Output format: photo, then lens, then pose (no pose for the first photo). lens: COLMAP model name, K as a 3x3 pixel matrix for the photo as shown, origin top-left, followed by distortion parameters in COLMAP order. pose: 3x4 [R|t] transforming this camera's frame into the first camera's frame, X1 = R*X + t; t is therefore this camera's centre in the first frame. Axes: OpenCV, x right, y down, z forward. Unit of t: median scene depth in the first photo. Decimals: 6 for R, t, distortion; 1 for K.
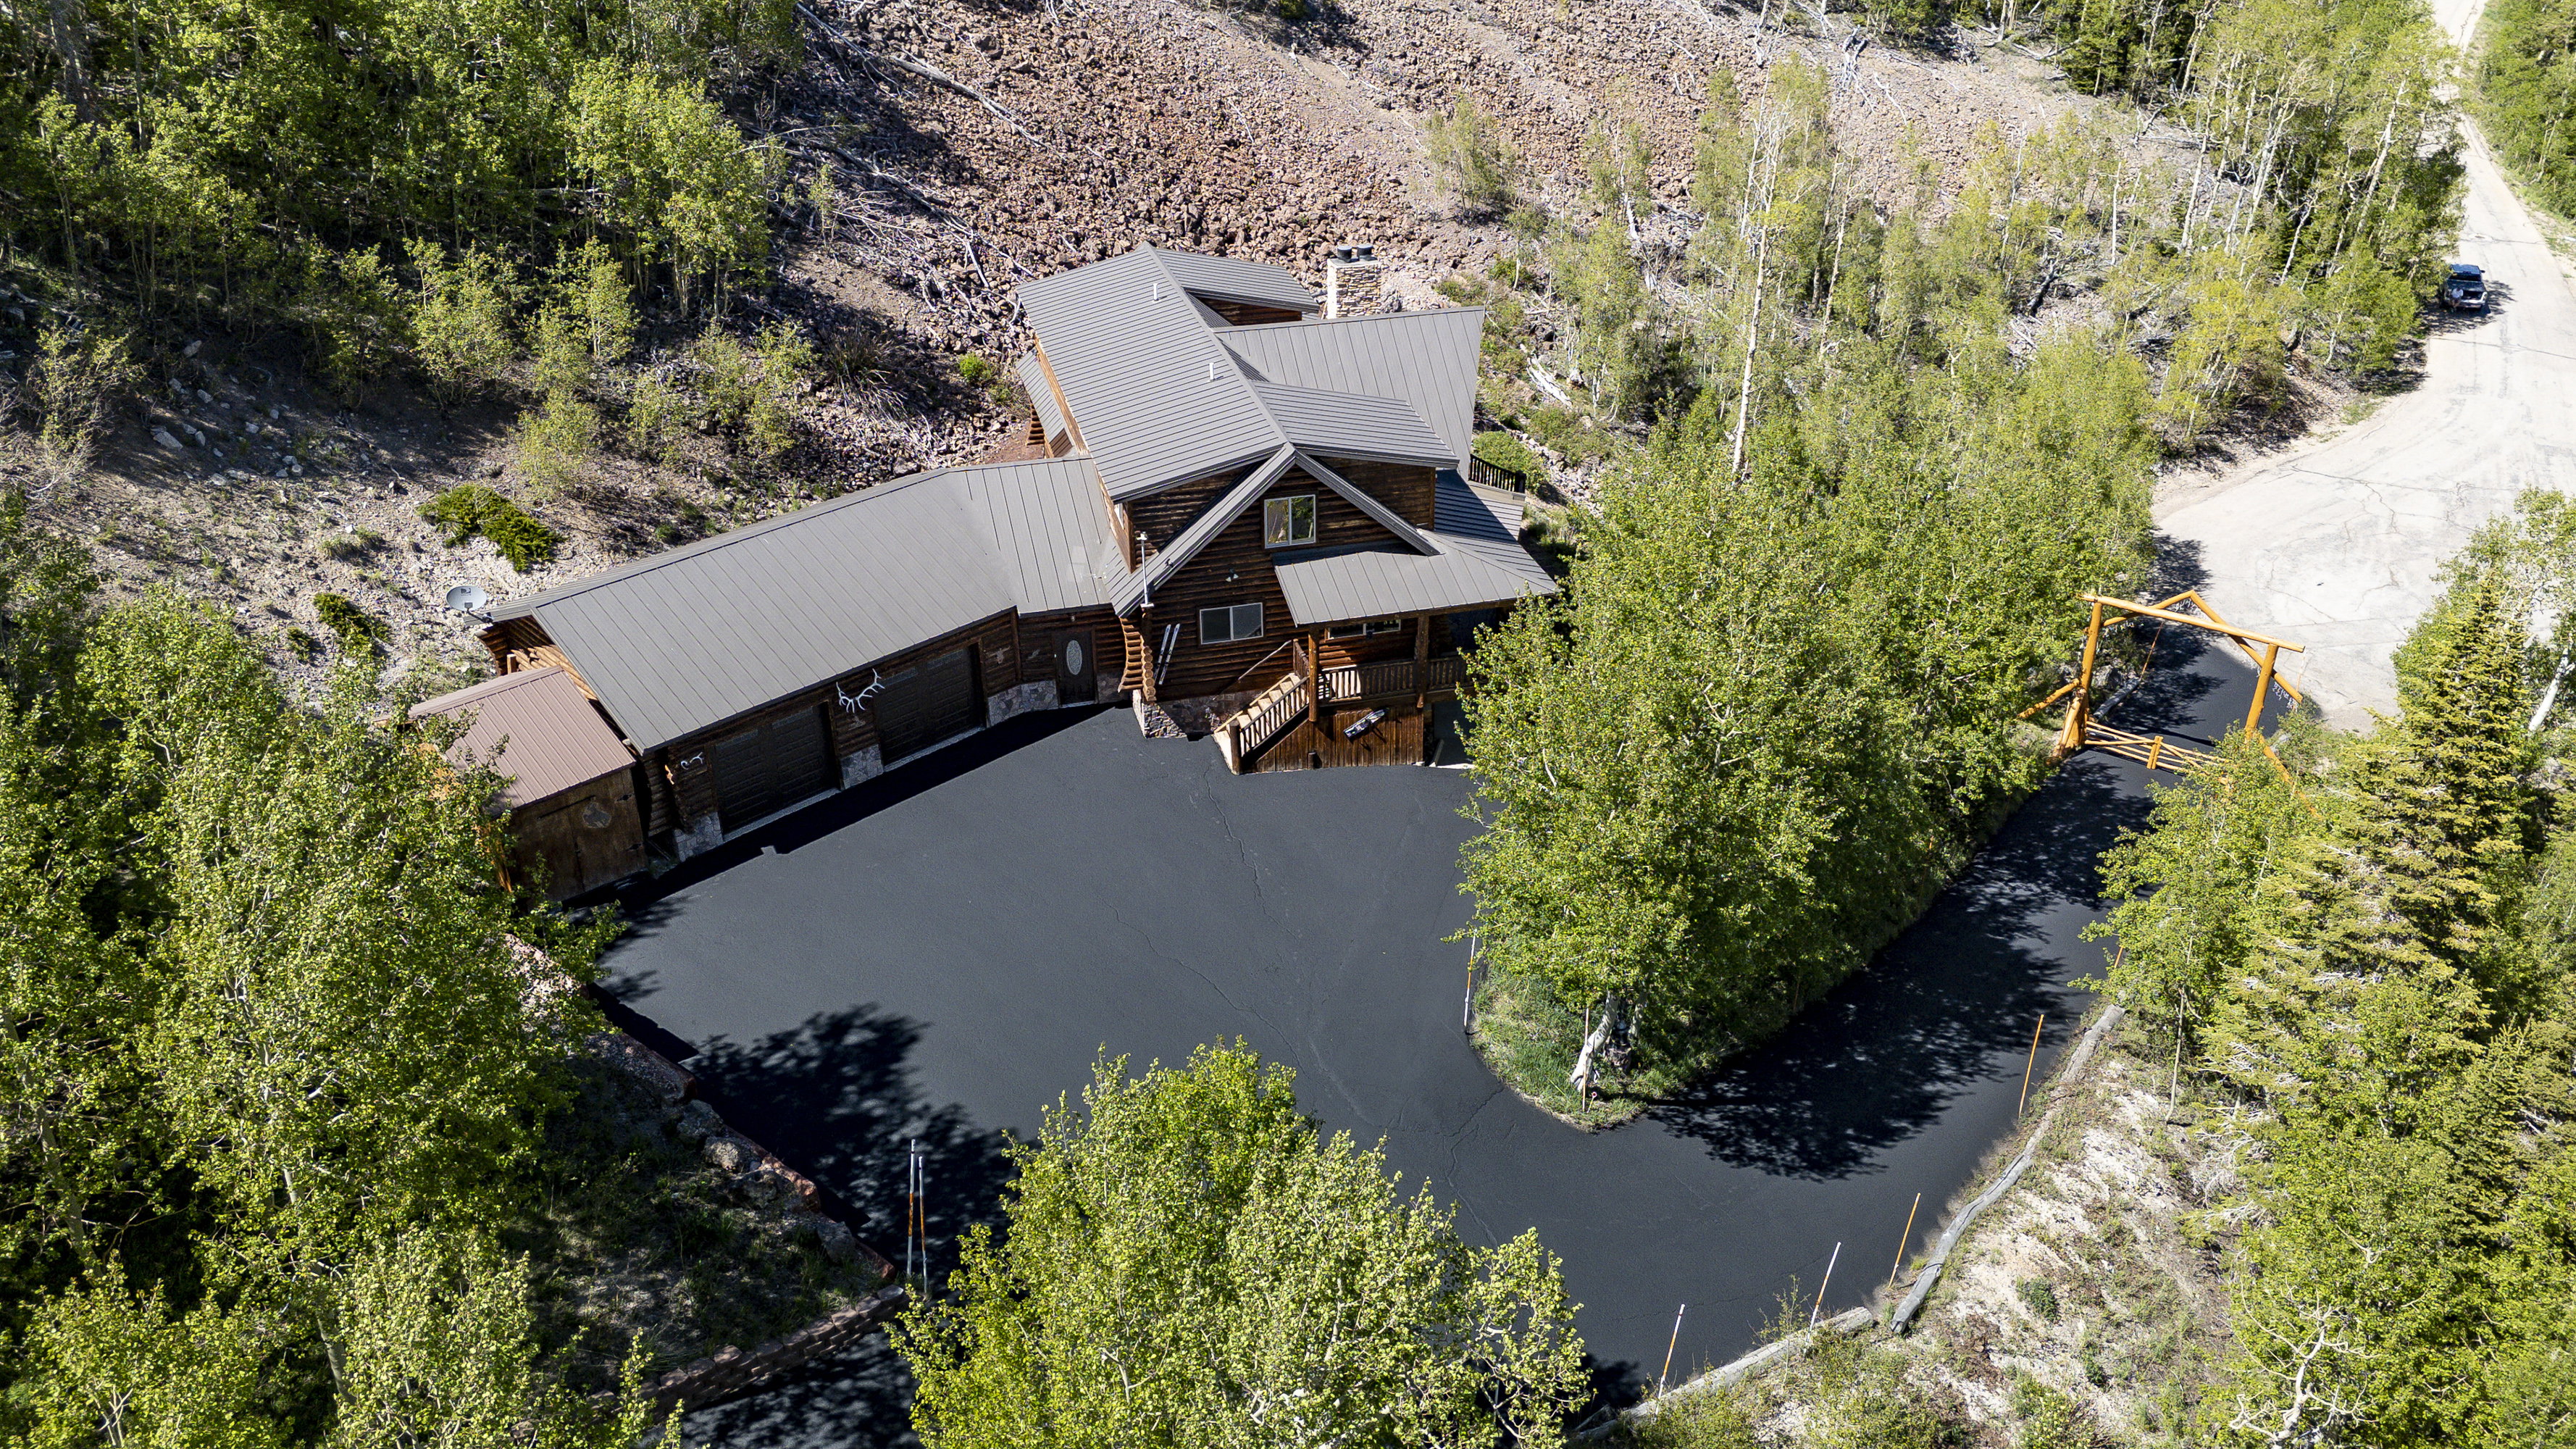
lens RADIAL K [[1888.6, 0, 1288.0], [0, 1888.6, 724.5], [0, 0, 1]] dist [0.081541, -0.091397]
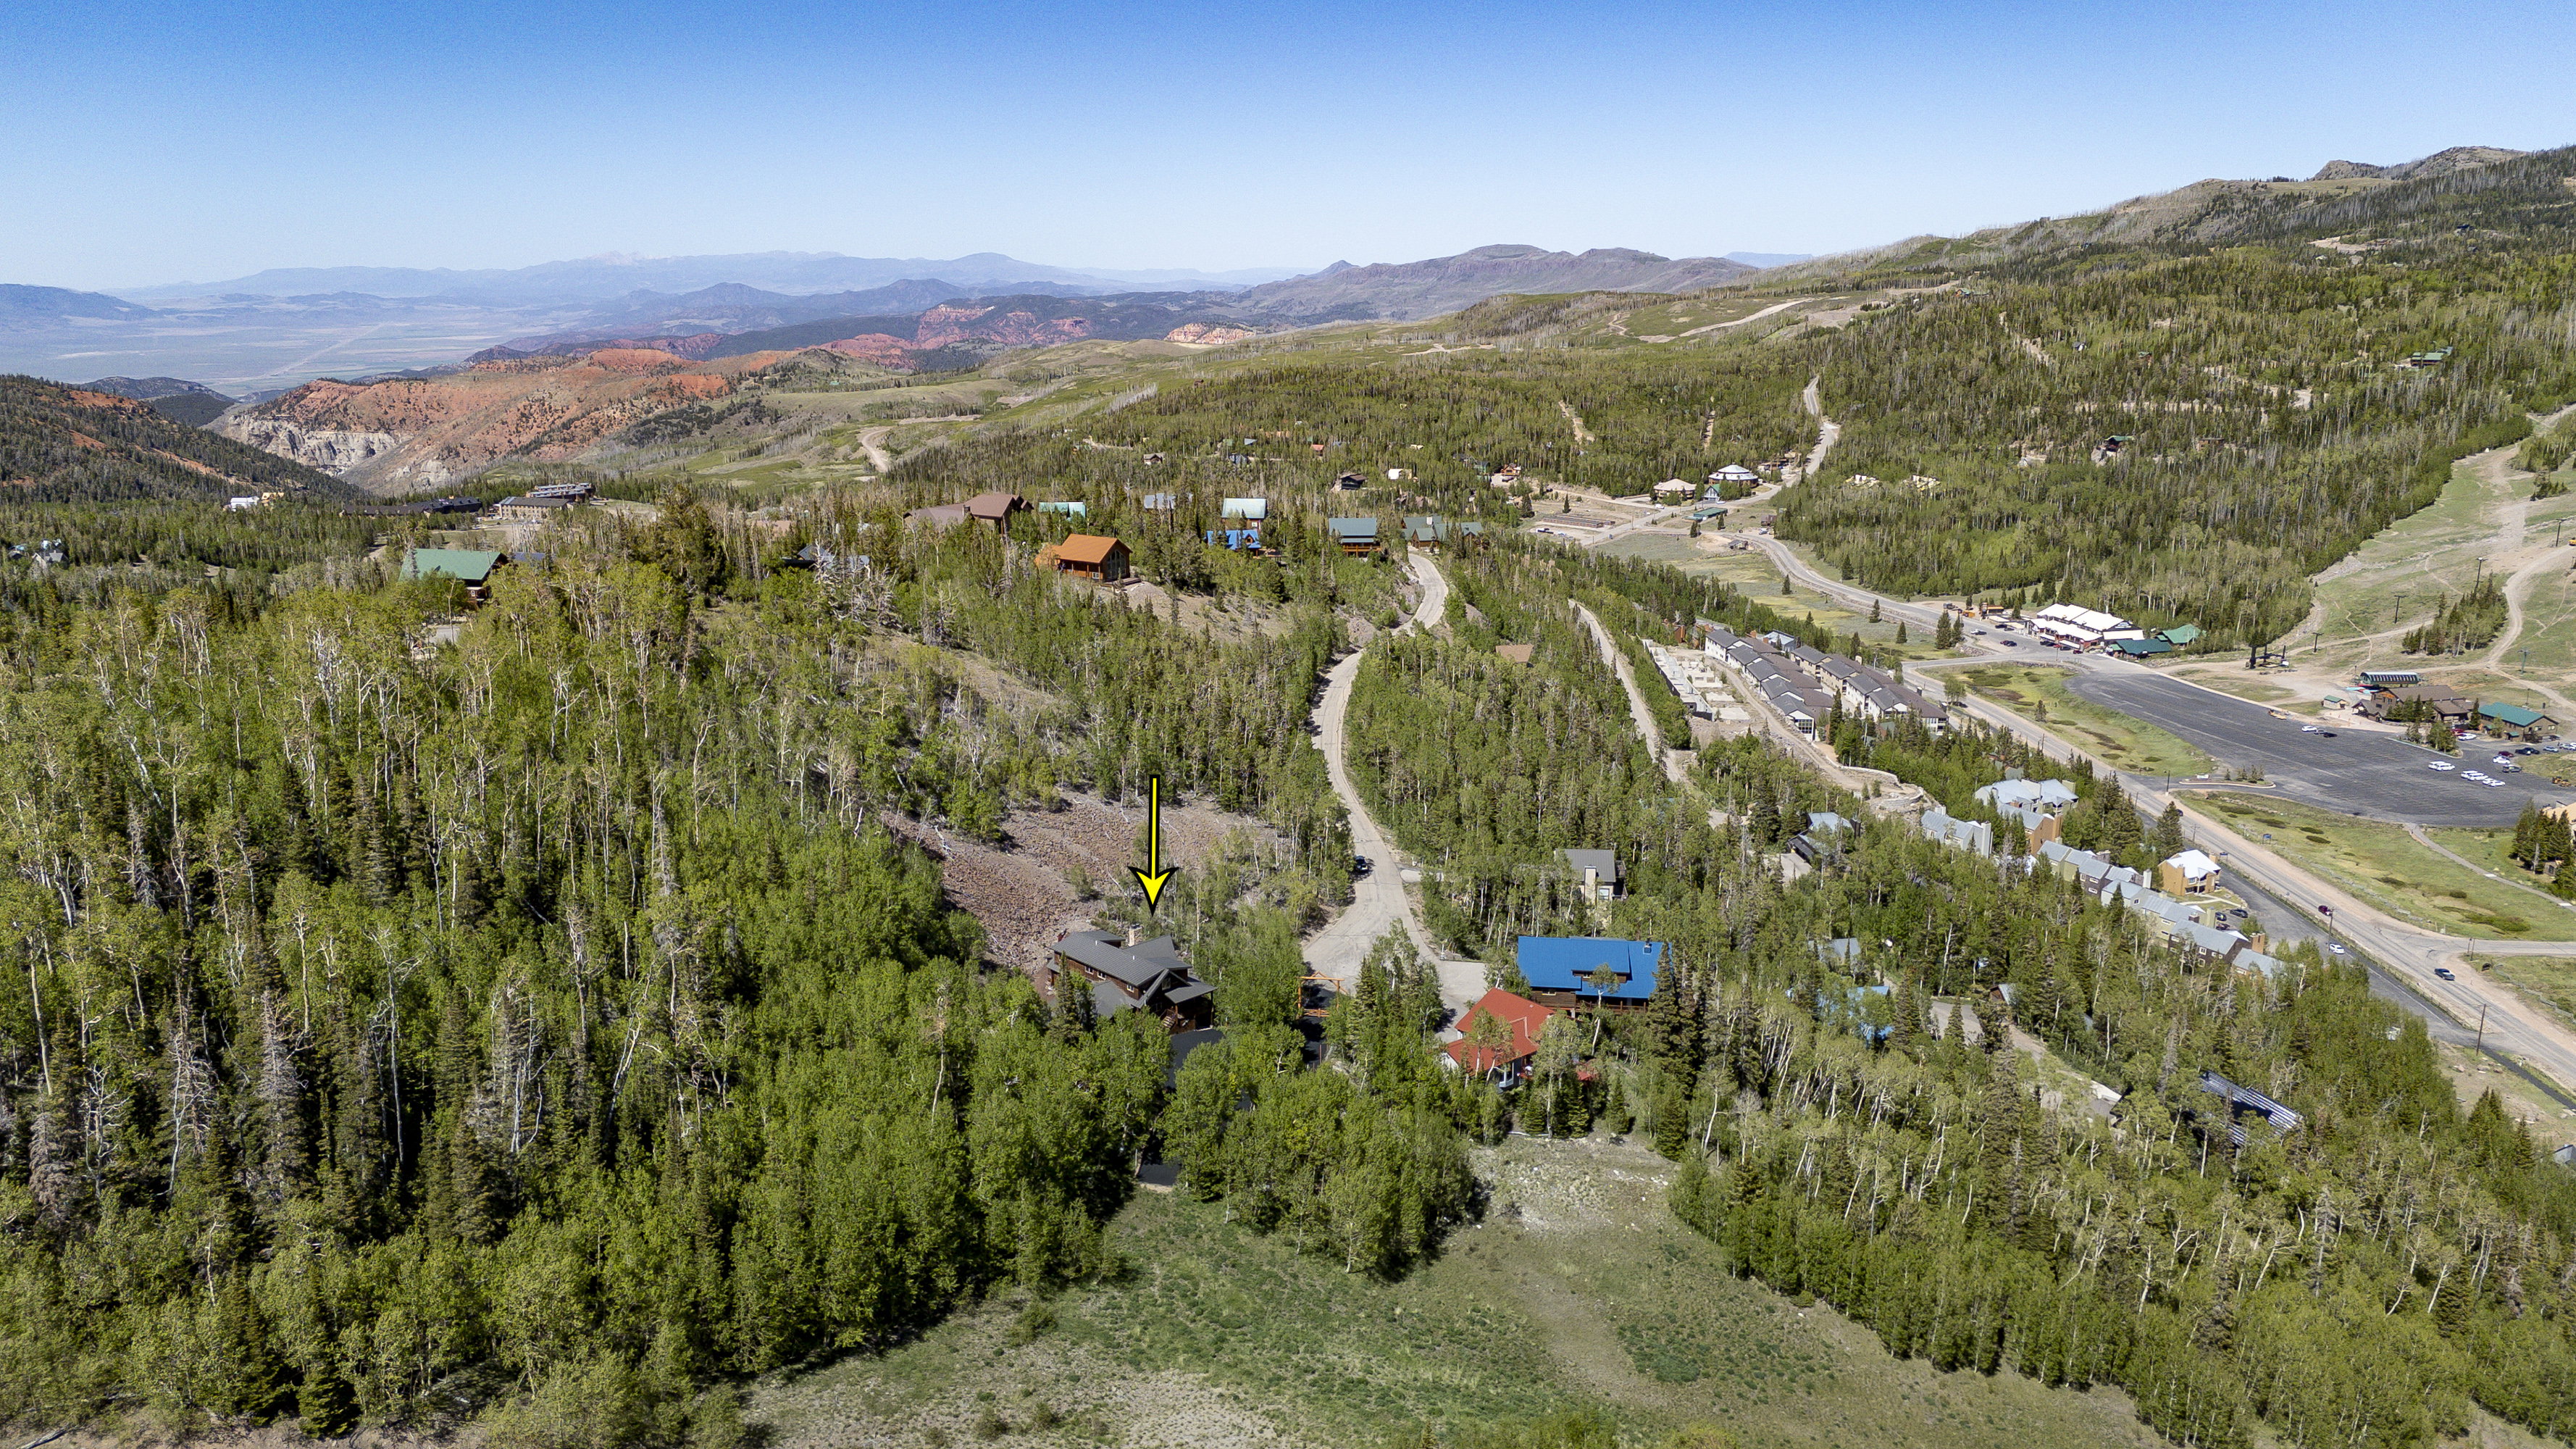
lens RADIAL K [[1888.6, 0, 1288.0], [0, 1888.6, 724.5], [0, 0, 1]] dist [0.081541, -0.091397]
pose [[0.876234, -0.117335, 0.467383, -0.902982], [0.237272, 0.949236, -0.206528, 0.160802], [-0.419423, 0.291863, 0.859593, -1.666018]]
